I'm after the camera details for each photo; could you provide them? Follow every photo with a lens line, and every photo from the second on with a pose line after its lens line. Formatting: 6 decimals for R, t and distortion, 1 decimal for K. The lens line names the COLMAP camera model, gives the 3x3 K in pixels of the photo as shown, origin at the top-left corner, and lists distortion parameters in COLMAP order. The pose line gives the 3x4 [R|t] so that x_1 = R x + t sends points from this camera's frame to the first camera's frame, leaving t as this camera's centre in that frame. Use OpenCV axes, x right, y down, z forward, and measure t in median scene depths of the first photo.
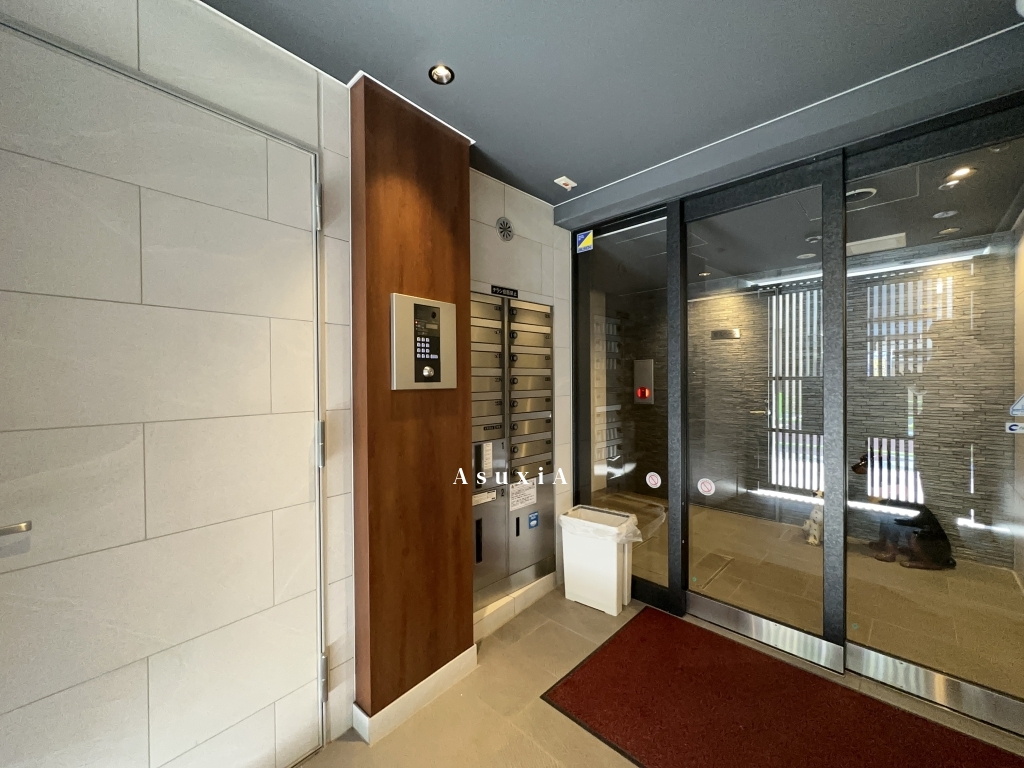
lens RADIAL K [[410.7, 0, 512.3], [0, 410.7, 383.2], [0, 0, 1]] dist [-0.002585, 0.000187]
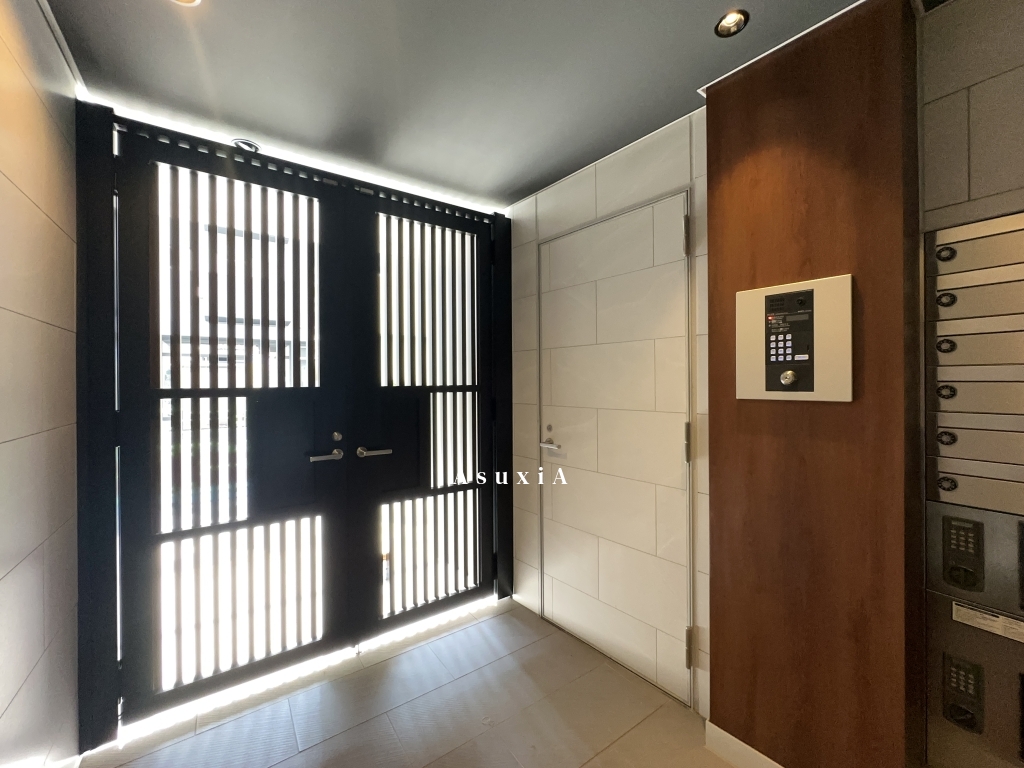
lens RADIAL K [[410.7, 0, 512.0], [0, 410.7, 381.6], [0, 0, 1]] dist [-0.002585, 0.000187]
pose [[-0.175061, 0.012331, -0.984480, 0.657079], [0.002501, 0.999924, 0.012080, -0.032157], [0.984554, -0.000348, -0.175079, 0.634024]]
